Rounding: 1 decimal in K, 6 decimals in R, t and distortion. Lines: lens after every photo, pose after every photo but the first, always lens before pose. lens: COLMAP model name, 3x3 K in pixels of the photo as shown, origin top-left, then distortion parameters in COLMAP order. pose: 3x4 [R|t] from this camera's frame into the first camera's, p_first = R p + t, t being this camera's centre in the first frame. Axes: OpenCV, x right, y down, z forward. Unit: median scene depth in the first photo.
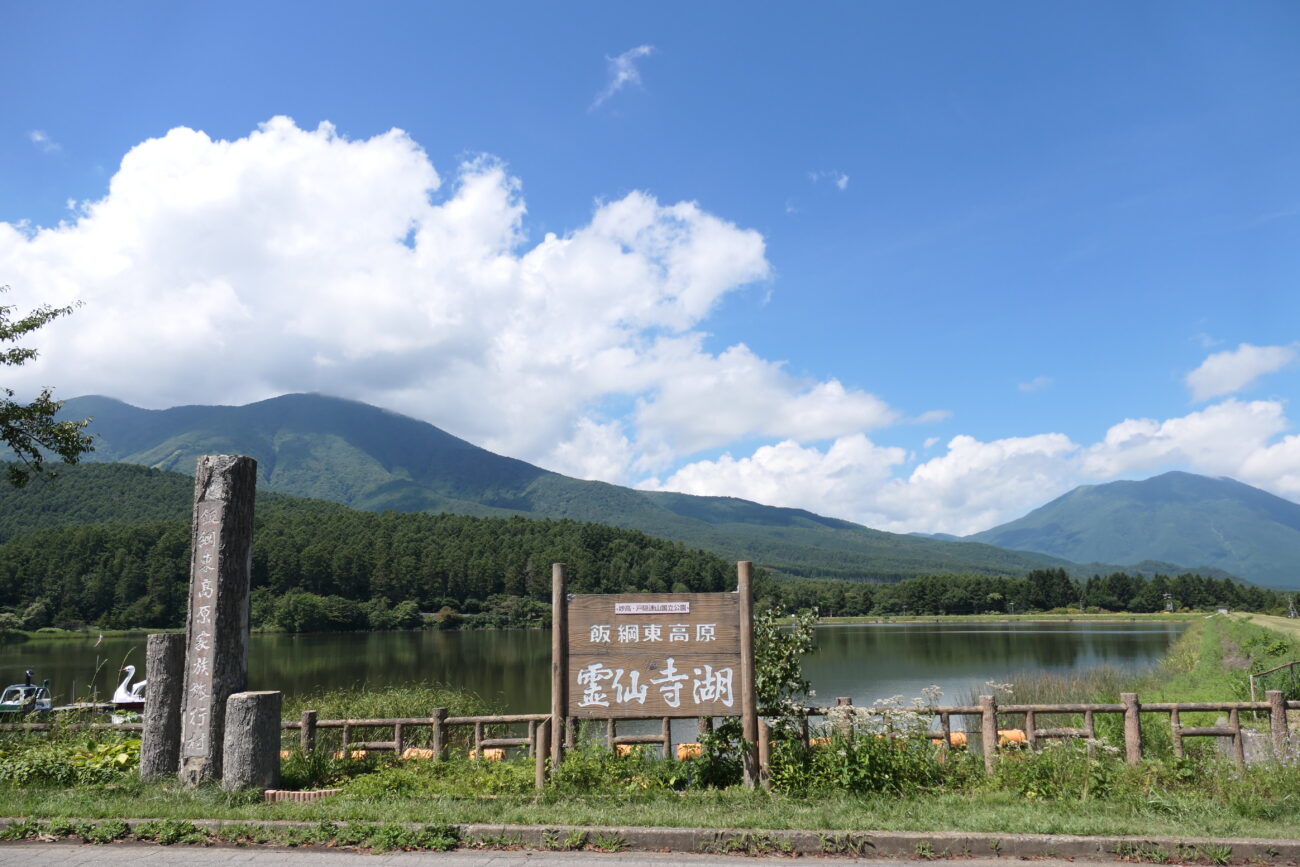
lens RADIAL K [[934.5, 0, 651.8], [0, 934.5, 436.8], [0, 0, 1]] dist [-0.009086, 0.011923]
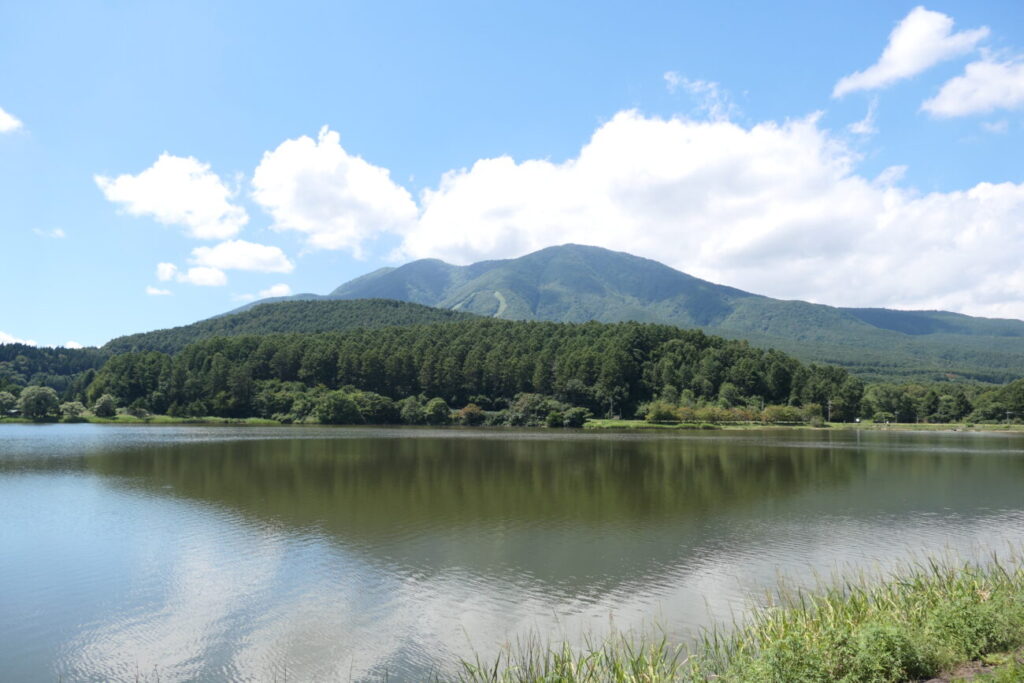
lens RADIAL K [[736.1, 0, 511.7], [0, 736.1, 332.7], [0, 0, 1]] dist [-0.009086, 0.011923]
pose [[0.896957, -0.028631, -0.441191, 0.158307], [0.063200, 0.995956, 0.063856, 0.044578], [0.437578, -0.085159, 0.895139, 0.243815]]
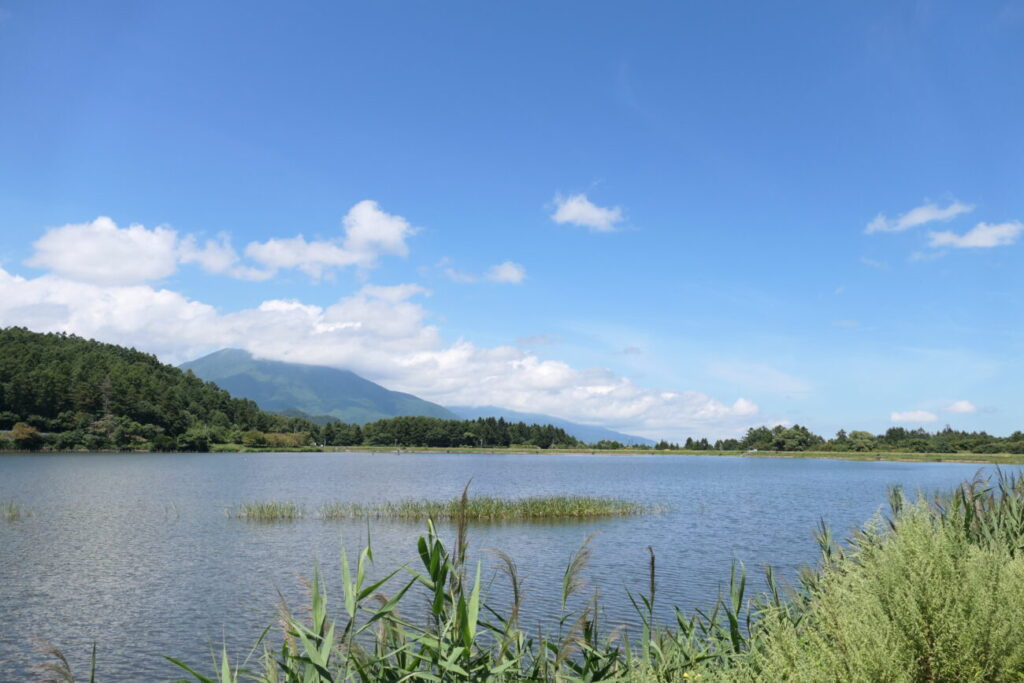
lens RADIAL K [[736.1, 0, 511.4], [0, 736.1, 344.1], [0, 0, 1]] dist [-0.009086, 0.011923]
pose [[0.668768, 0.126590, 0.732615, -0.352164], [-0.163714, 0.986285, -0.020975, 0.046367], [-0.725222, -0.105912, 0.680320, 0.207832]]
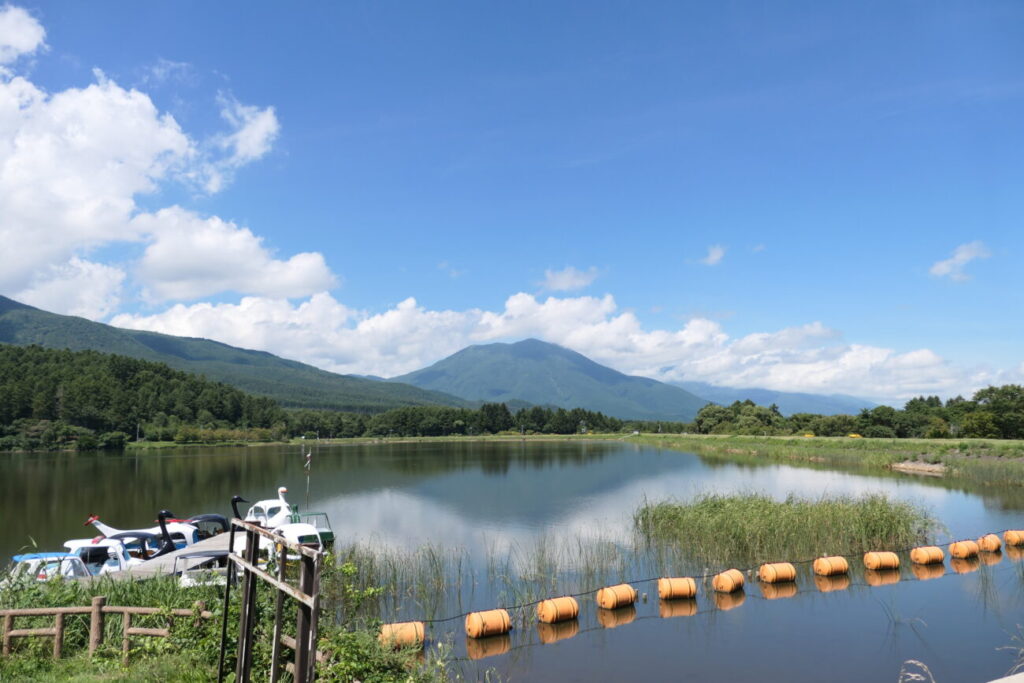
lens RADIAL K [[736.1, 0, 505.9], [0, 736.1, 336.4], [0, 0, 1]] dist [-0.009086, 0.011923]
pose [[0.884999, 0.058167, 0.461945, -0.064505], [-0.082317, 0.996083, 0.032280, 0.005528], [-0.458258, -0.066594, 0.886321, 0.027405]]
